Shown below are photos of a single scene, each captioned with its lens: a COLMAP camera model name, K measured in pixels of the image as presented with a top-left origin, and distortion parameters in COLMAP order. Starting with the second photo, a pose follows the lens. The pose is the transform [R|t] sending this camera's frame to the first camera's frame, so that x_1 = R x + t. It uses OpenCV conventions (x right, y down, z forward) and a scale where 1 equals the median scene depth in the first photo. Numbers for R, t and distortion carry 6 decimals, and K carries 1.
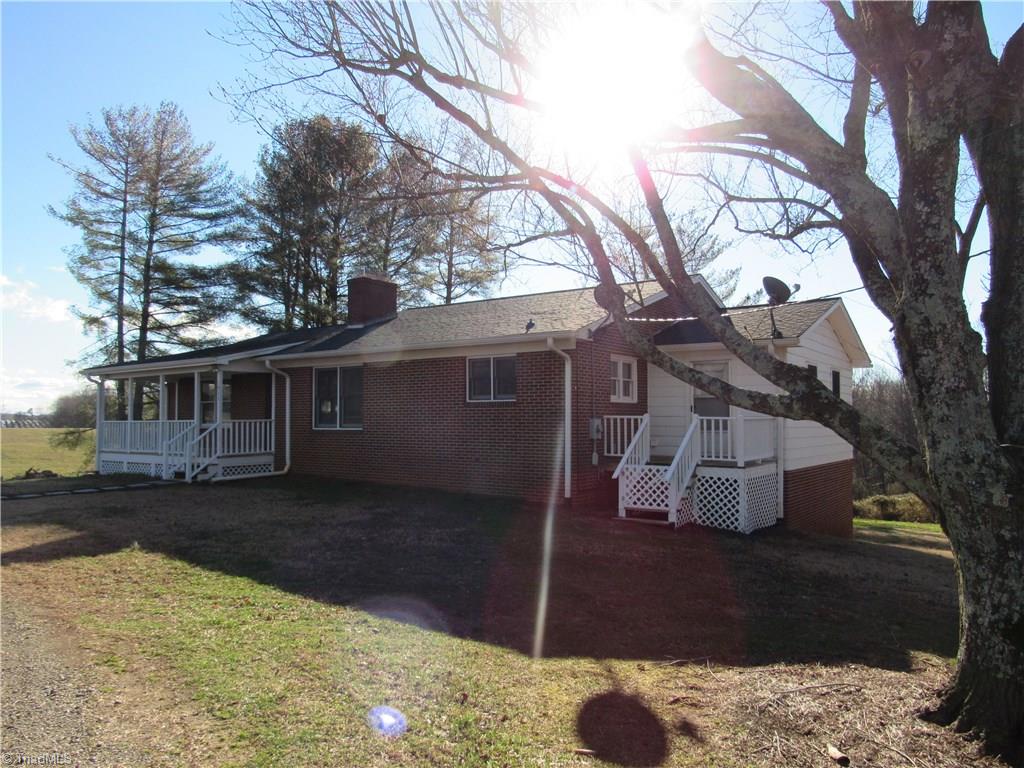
lens RADIAL K [[753.2, 0, 488.2], [0, 753.2, 401.6], [0, 0, 1]] dist [-0.001539, -0.001244]
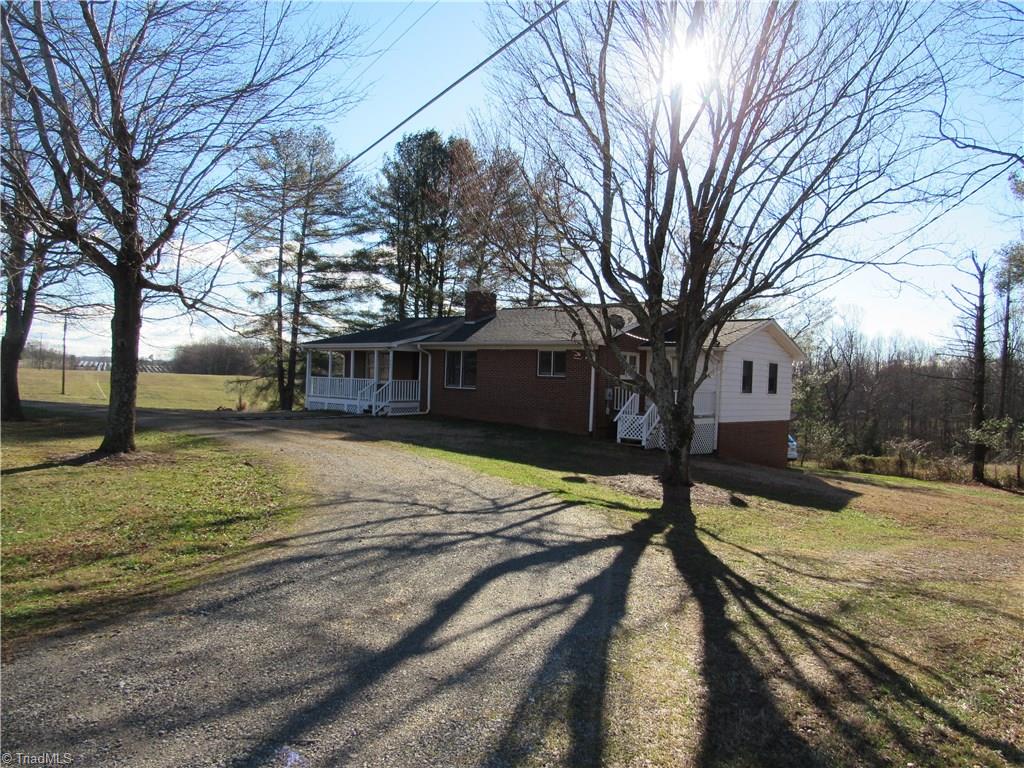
lens RADIAL K [[723.6, 0, 512.0], [0, 723.6, 384.0], [0, 0, 1]] dist [-0.003687, -0.000316]
pose [[0.996388, 0.039089, -0.075382, 0.032582], [-0.036777, 0.998817, 0.031812, -0.025902], [0.076537, -0.028925, 0.996647, -0.551542]]
